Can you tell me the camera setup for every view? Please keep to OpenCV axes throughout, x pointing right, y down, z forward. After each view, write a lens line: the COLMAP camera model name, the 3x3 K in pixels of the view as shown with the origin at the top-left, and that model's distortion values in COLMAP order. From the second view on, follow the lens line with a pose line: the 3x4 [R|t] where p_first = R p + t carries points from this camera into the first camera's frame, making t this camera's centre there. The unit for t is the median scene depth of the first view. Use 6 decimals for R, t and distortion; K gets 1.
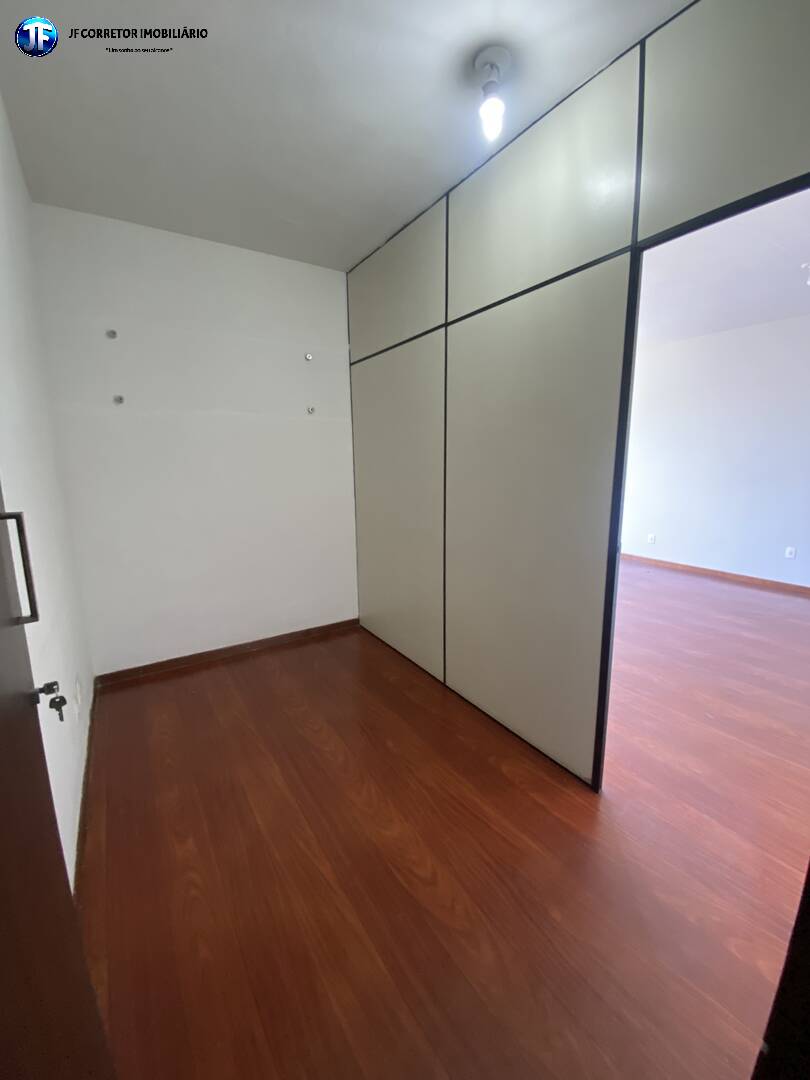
lens RADIAL K [[442.4, 0, 405.0], [0, 442.4, 540.0], [0, 0, 1]] dist [-0.000423, -0.000210]
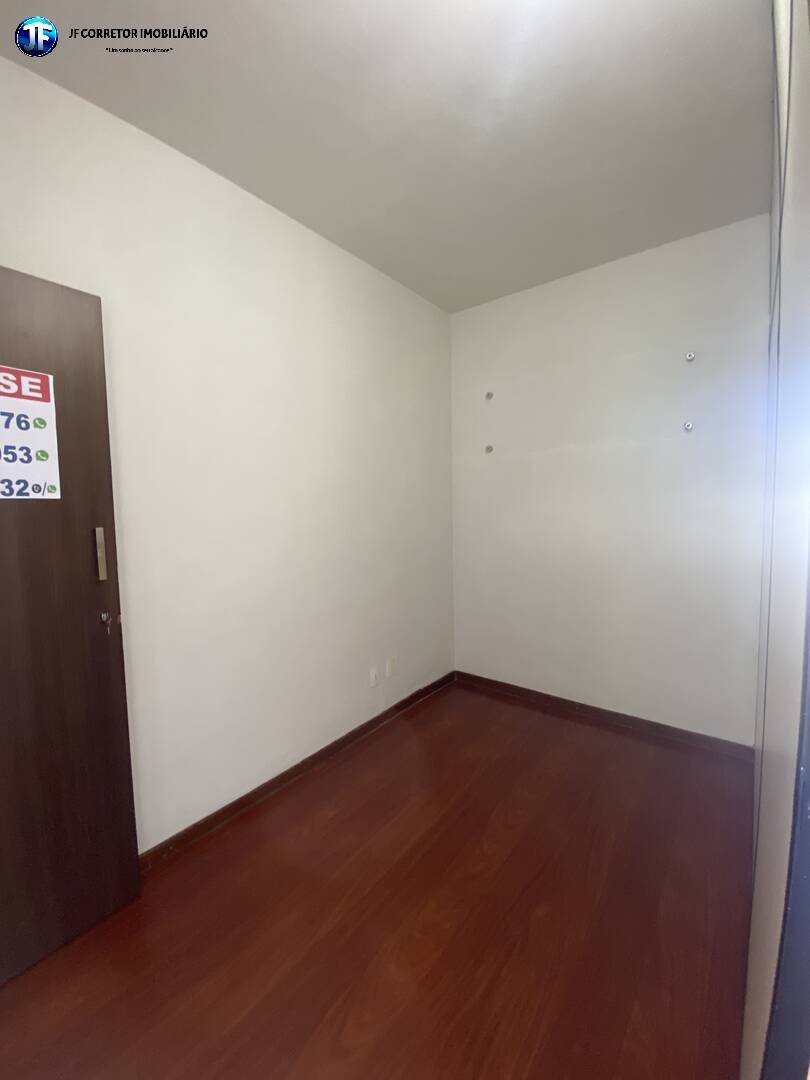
lens RADIAL K [[442.4, 0, 405.0], [0, 442.4, 540.0], [0, 0, 1]] dist [-0.000423, -0.000210]
pose [[0.338510, 0.099329, -0.935705, 0.466584], [-0.168500, 0.984738, 0.043576, -0.101425], [0.925753, 0.142915, 0.350081, 0.460426]]
